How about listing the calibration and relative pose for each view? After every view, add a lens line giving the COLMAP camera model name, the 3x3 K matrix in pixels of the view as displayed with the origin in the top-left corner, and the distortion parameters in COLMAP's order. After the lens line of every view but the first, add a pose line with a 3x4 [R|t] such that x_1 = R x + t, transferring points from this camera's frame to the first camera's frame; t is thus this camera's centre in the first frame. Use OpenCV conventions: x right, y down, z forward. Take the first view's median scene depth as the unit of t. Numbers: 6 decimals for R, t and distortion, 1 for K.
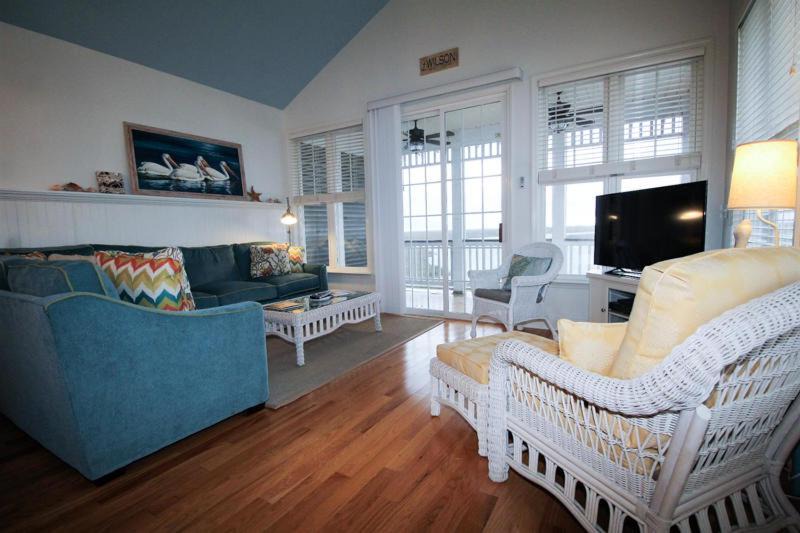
lens RADIAL K [[388.6, 0, 398.3], [0, 388.6, 268.3], [0, 0, 1]] dist [-0.011317, -0.000716]
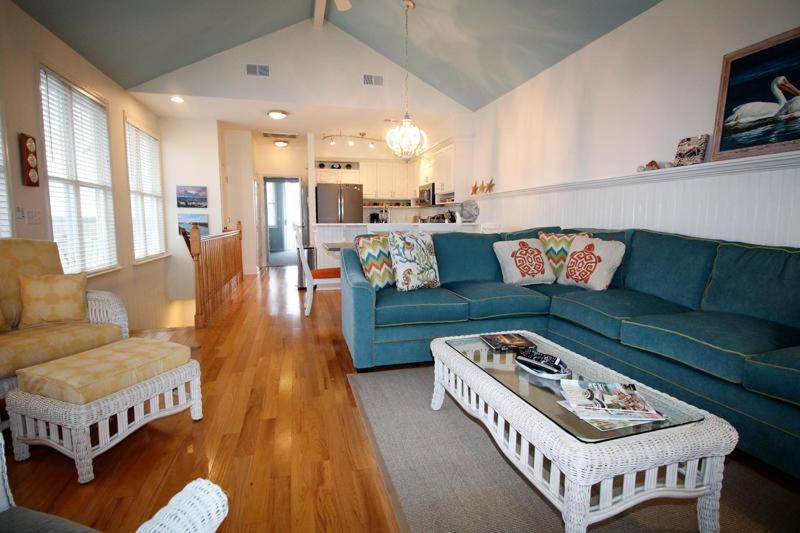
lens RADIAL K [[388.6, 0, 399.8], [0, 388.6, 264.6], [0, 0, 1]] dist [-0.011317, -0.000716]
pose [[-0.682825, 0.112639, -0.721846, 0.218678], [-0.053204, 0.977753, 0.202899, -0.117494], [0.728642, 0.176950, -0.661642, 1.058785]]
